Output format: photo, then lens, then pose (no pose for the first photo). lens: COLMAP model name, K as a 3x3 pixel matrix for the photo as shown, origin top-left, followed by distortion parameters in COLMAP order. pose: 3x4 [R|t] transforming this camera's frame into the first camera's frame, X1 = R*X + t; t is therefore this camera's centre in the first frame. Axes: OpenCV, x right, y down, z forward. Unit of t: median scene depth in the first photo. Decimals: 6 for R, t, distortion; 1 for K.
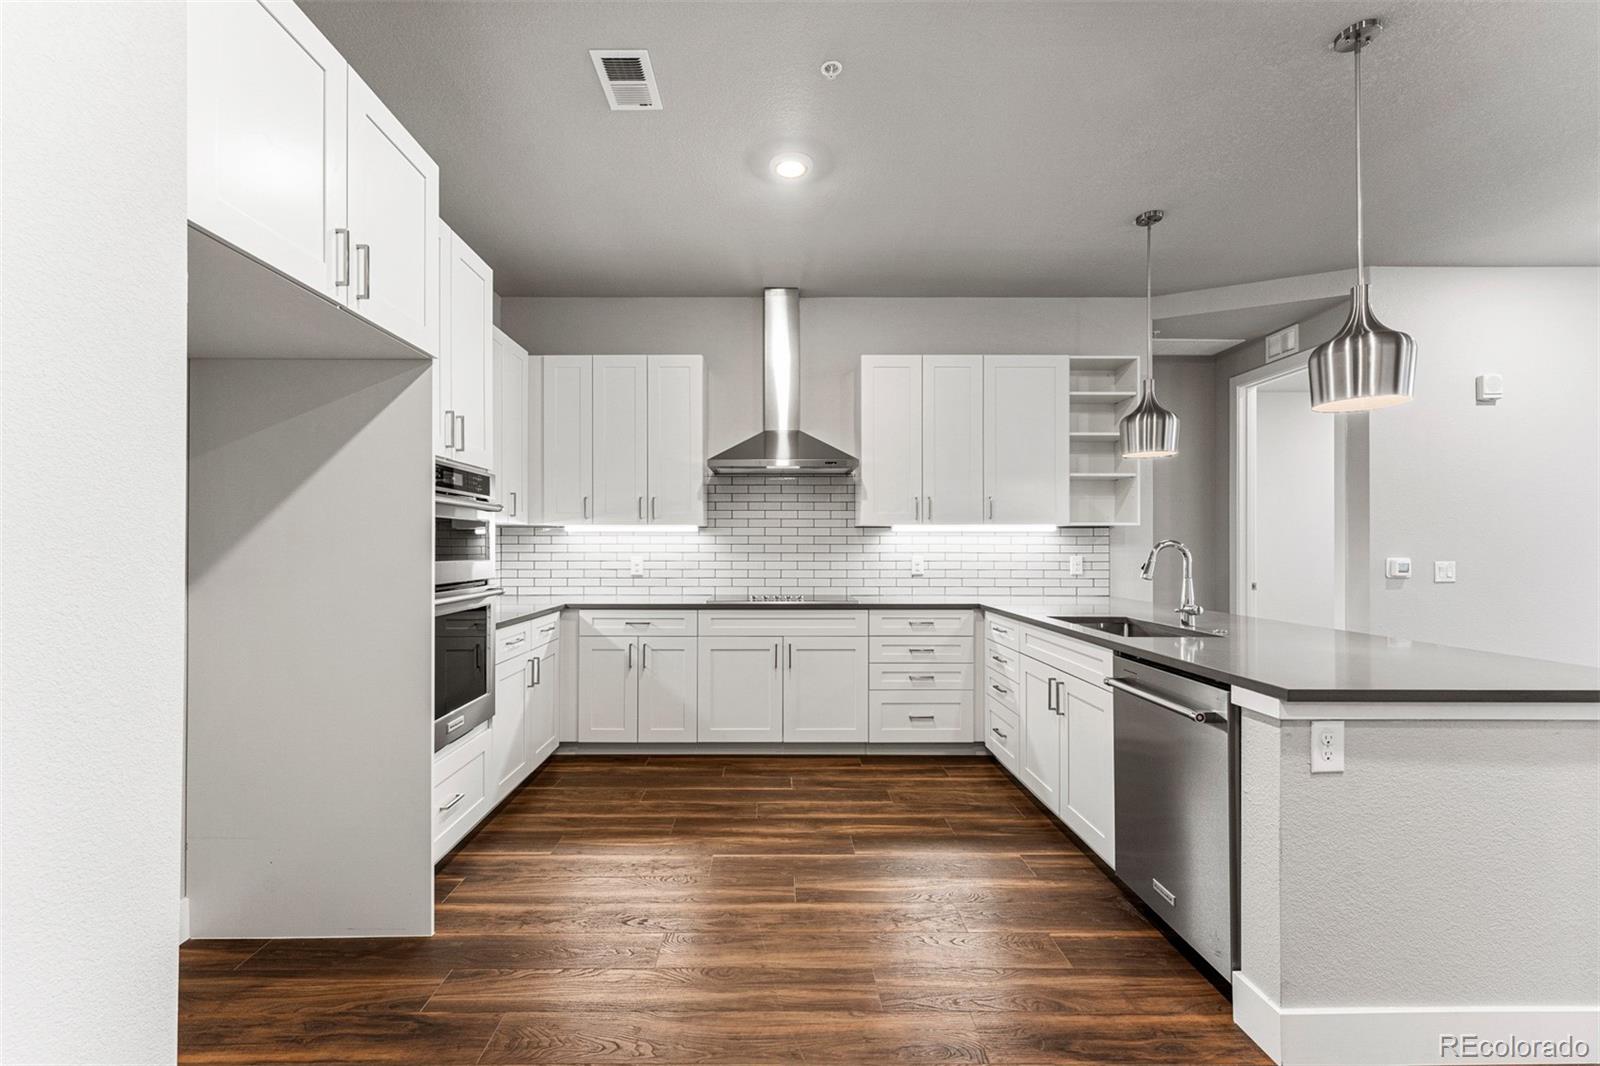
lens RADIAL K [[667.4, 0, 775.6], [0, 667.4, 539.9], [0, 0, 1]] dist [0.001284, -0.000205]
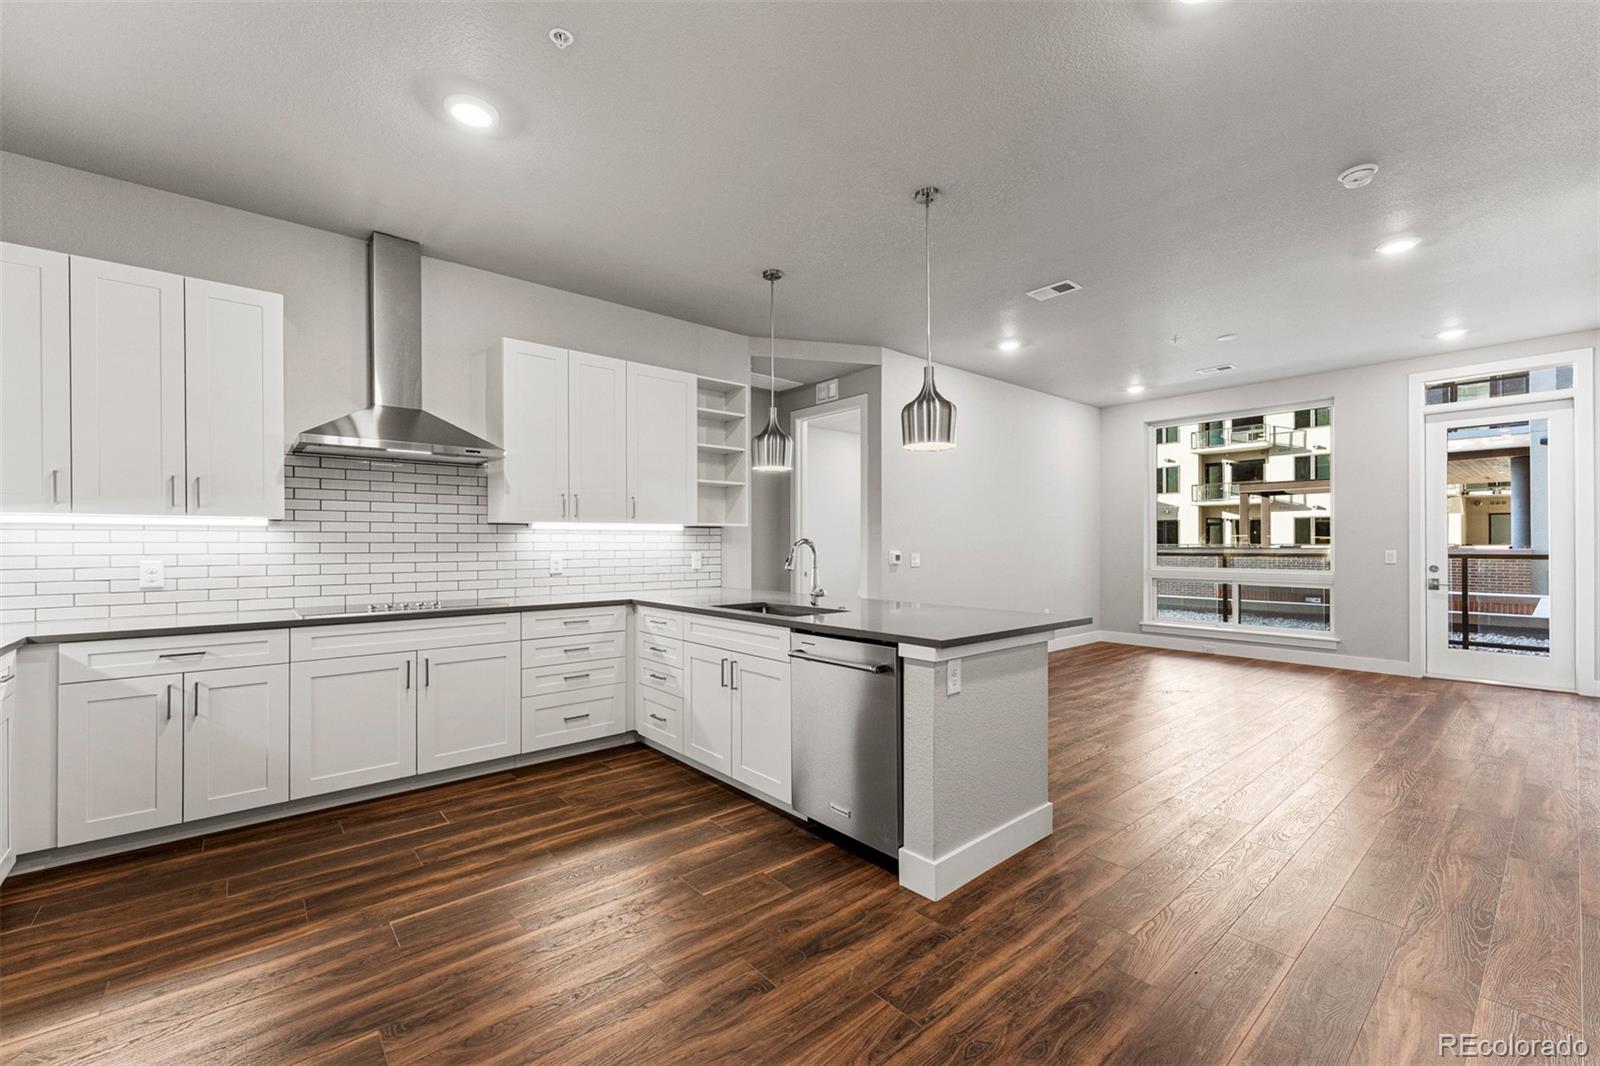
lens RADIAL K [[657.5, 0, 801.9], [0, 657.5, 542.0], [0, 0, 1]] dist [0.001744, -0.000108]
pose [[0.760436, -0.001157, 0.649412, -0.171849], [-0.002327, 0.999987, 0.004507, 0.001131], [-0.649409, -0.004938, 0.760423, 0.045850]]
